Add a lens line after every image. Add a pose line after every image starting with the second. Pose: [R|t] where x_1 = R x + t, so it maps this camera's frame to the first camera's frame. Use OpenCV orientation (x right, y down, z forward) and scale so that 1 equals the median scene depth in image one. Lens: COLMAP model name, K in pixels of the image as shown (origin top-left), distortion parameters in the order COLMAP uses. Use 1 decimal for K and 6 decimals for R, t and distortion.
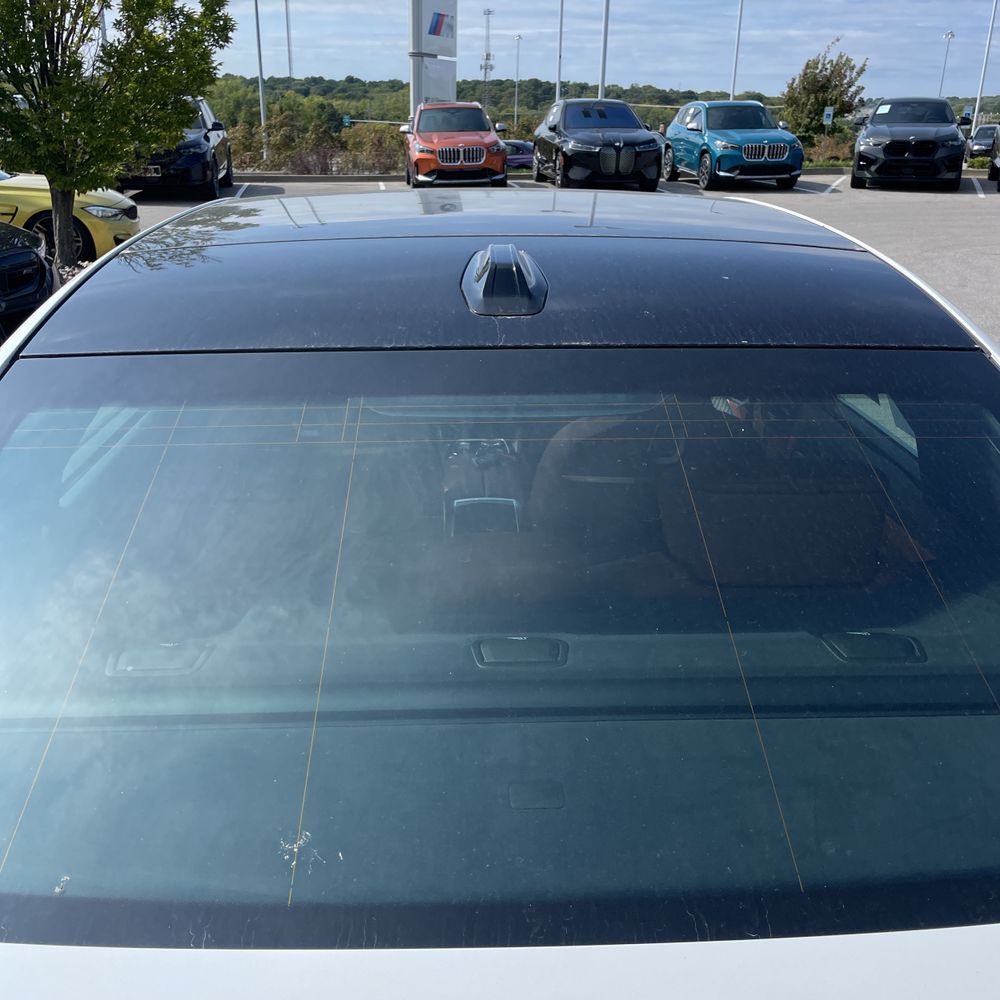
lens RADIAL K [[1019.9, 0, 500.0], [0, 1019.9, 500.0], [0, 0, 1]] dist [0.088279, -0.131385]
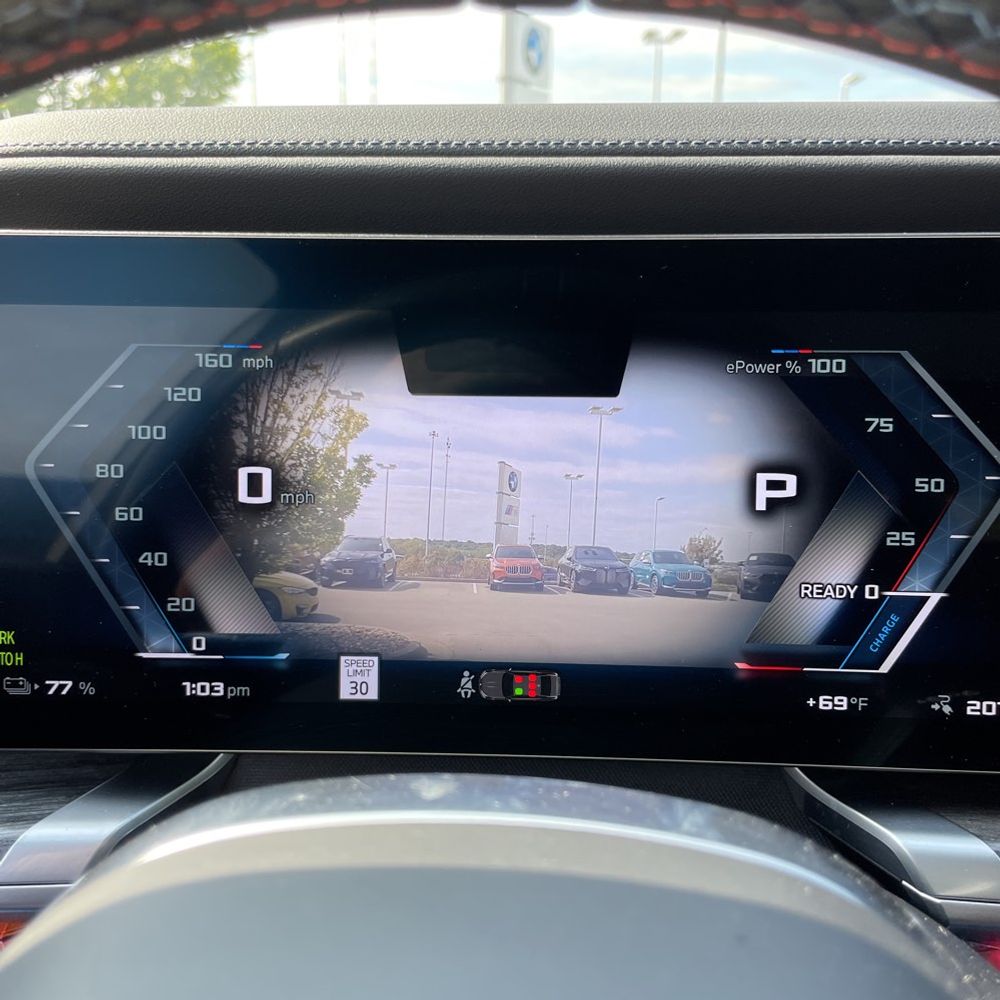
lens RADIAL K [[1019.9, 0, 500.0], [0, 1019.9, 500.0], [0, 0, 1]] dist [0.088279, -0.131385]
pose [[0.997222, 0.040818, -0.062312, 0.035900], [-0.060586, 0.931105, -0.359685, 0.193979], [0.043337, 0.362461, 0.930991, -0.703023]]
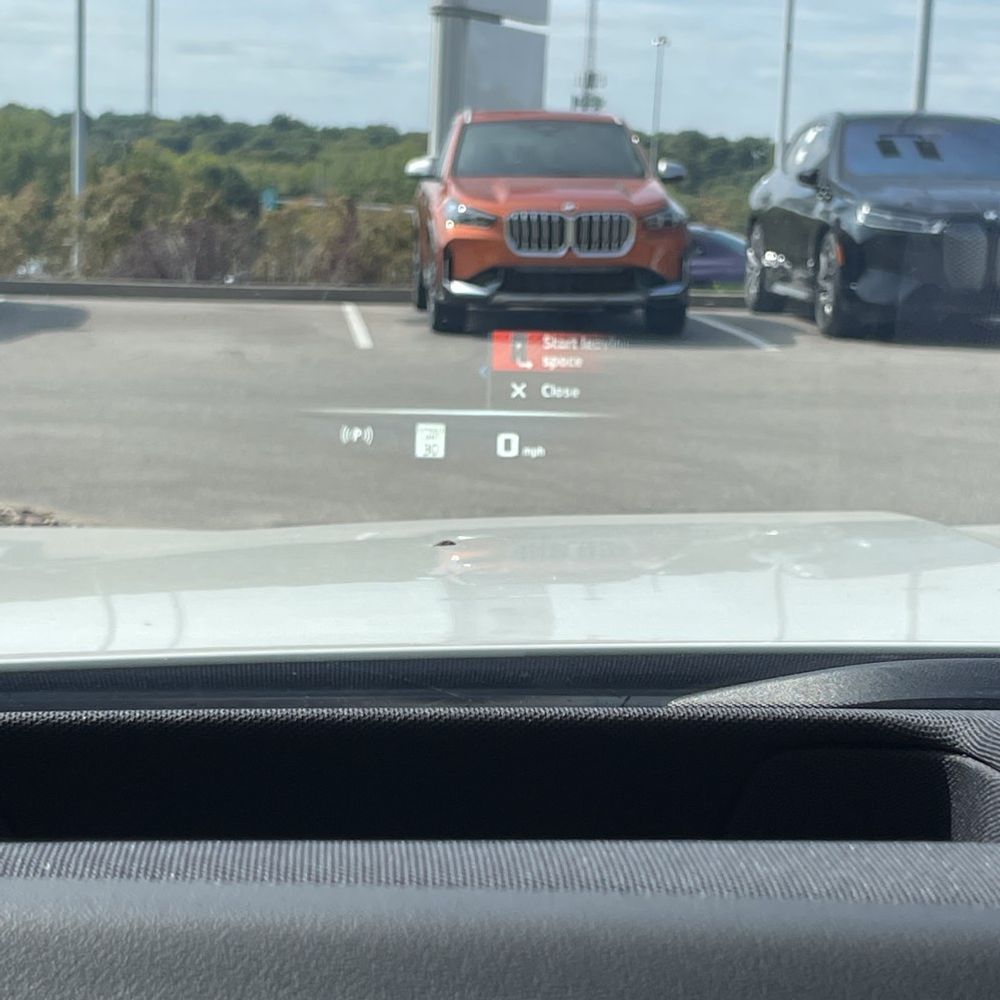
lens RADIAL K [[2469.8, 0, 500.0], [0, 2469.8, 500.0], [0, 0, 1]] dist [-0.044054, 0.192156]
pose [[0.998724, 0.026643, -0.042910, -0.021031], [-0.035983, 0.971495, -0.234313, -0.030215], [0.035445, 0.235558, 0.971214, 0.149366]]
